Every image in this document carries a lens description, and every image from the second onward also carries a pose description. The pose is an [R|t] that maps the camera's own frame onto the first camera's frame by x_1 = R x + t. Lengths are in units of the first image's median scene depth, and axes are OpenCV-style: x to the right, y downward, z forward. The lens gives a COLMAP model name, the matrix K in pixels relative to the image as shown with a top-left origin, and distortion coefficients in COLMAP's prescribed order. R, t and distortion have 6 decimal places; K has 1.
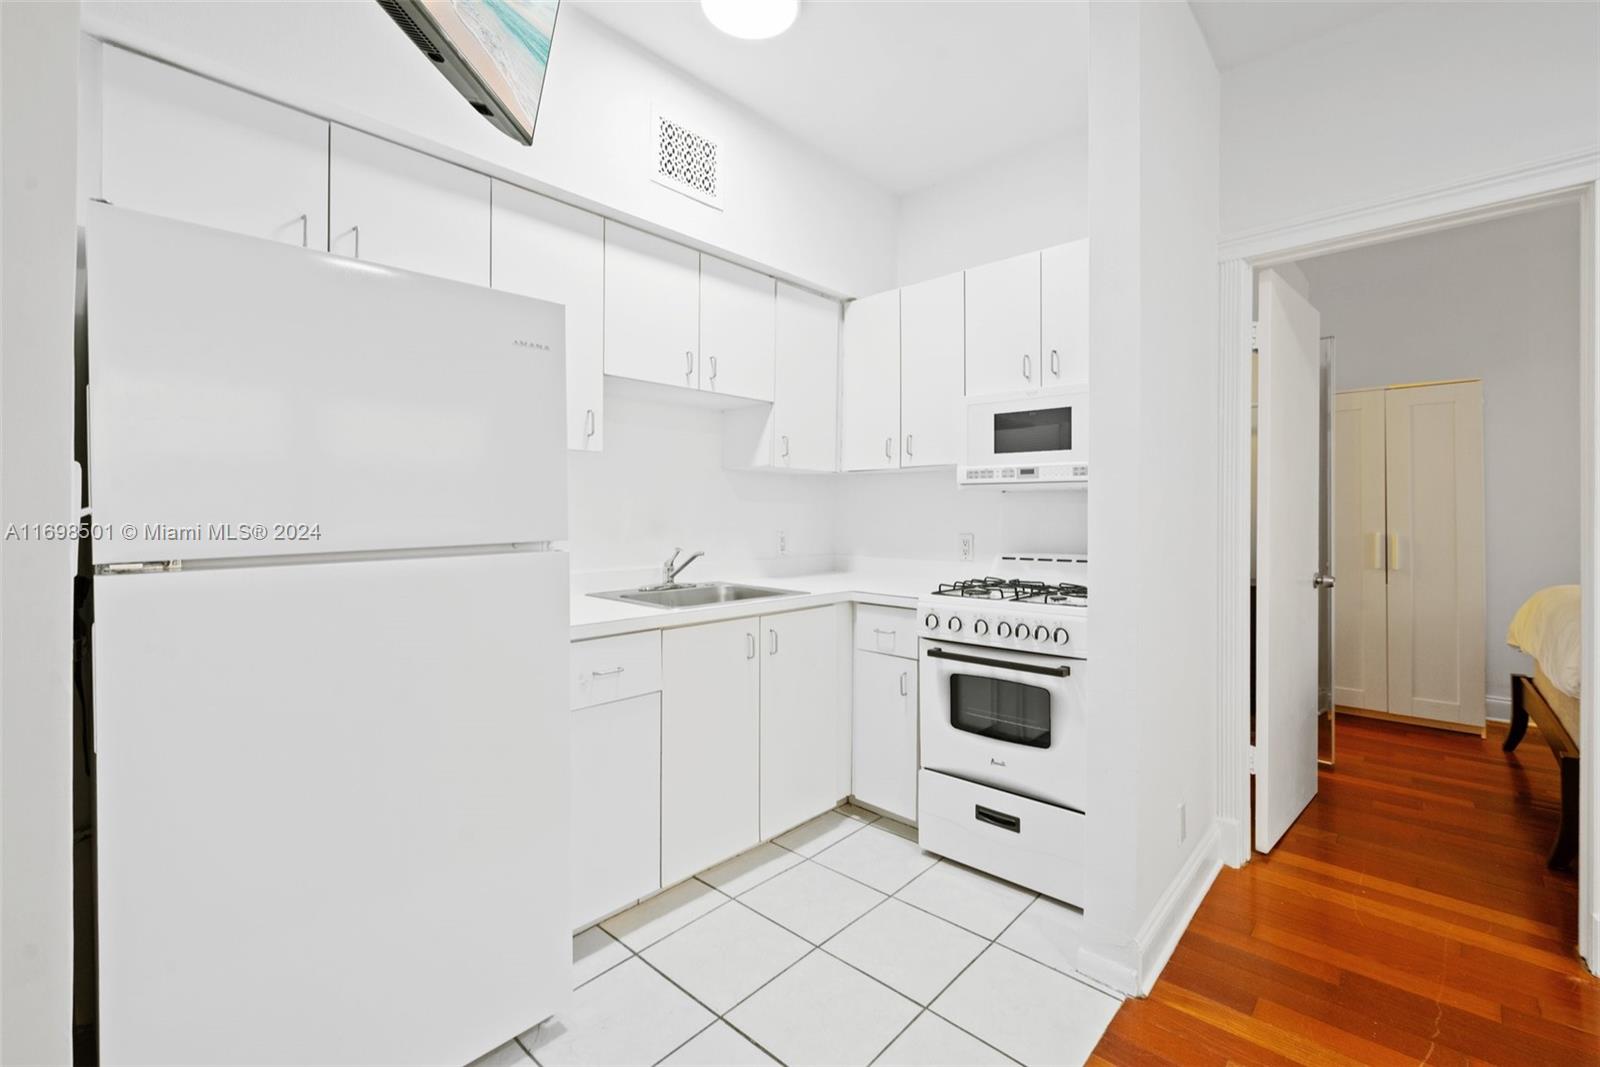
lens RADIAL K [[685.4, 0, 797.1], [0, 685.4, 507.8], [0, 0, 1]] dist [0.000873, -0.000436]
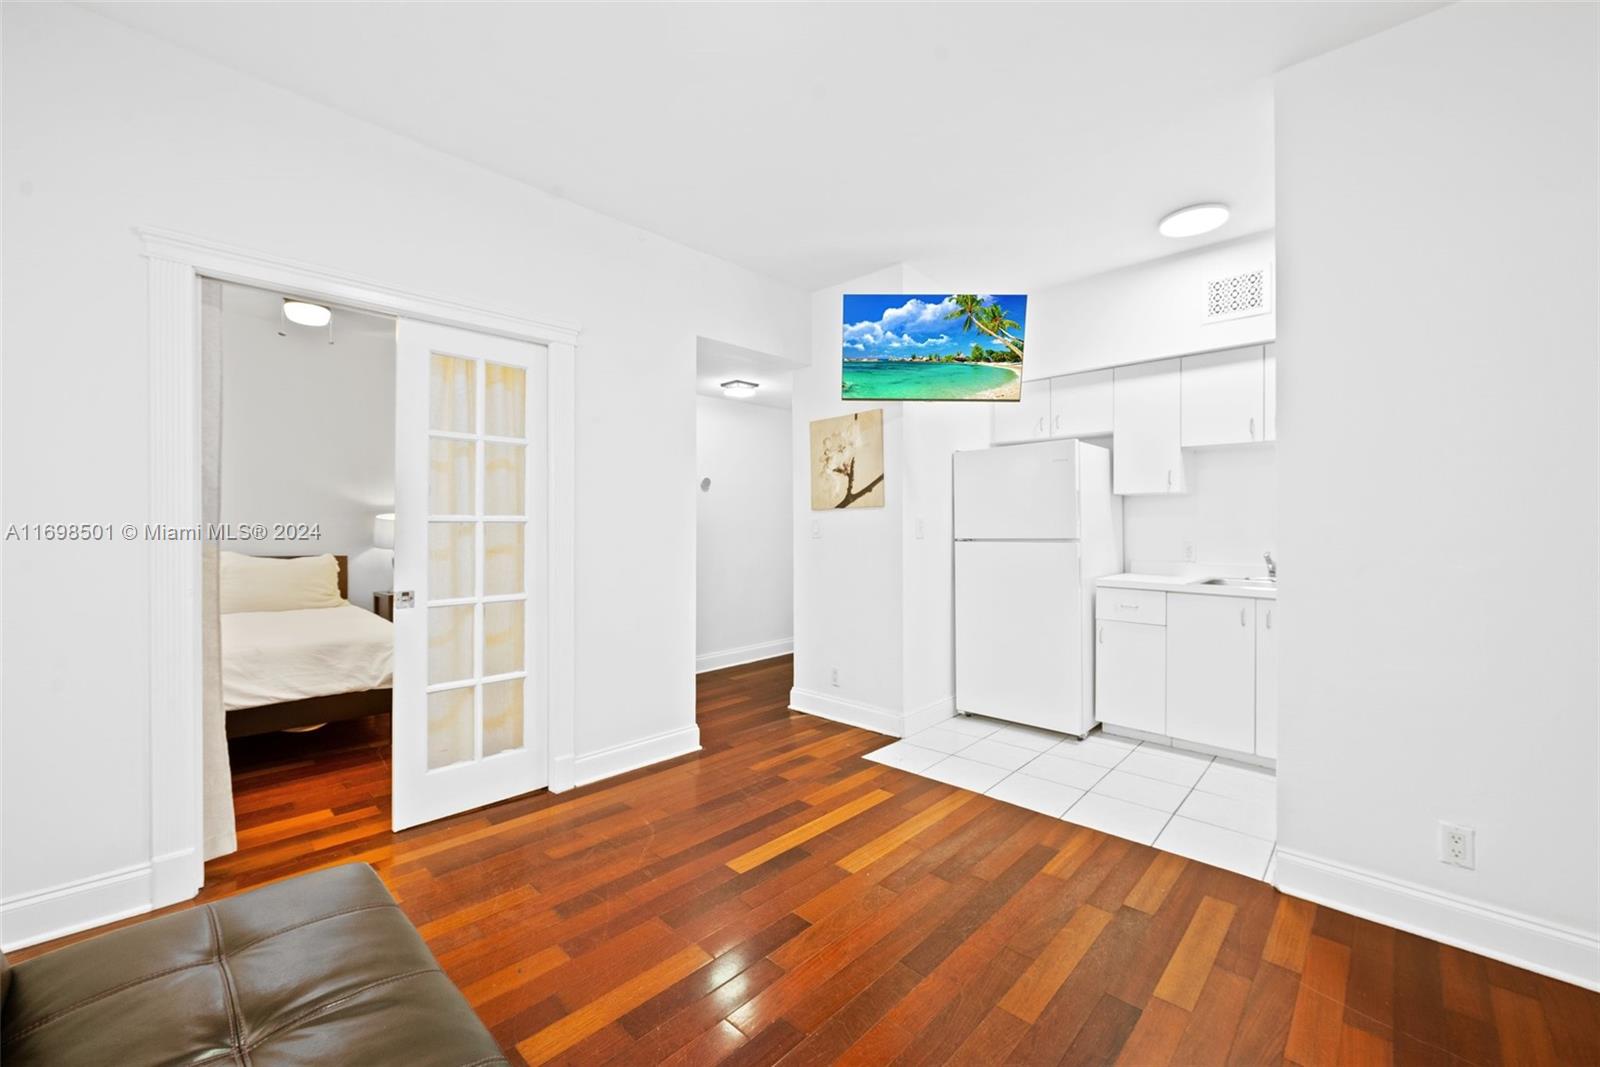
lens RADIAL K [[632.0, 0, 800.0], [0, 632.0, 533.5], [0, 0, 1]] dist [-0.015948, -0.000049]
pose [[-0.026155, 0.008929, -0.999618, 1.208602], [0.004413, 0.999951, 0.008816, 0.004062], [0.999648, -0.004181, -0.026193, 0.068488]]
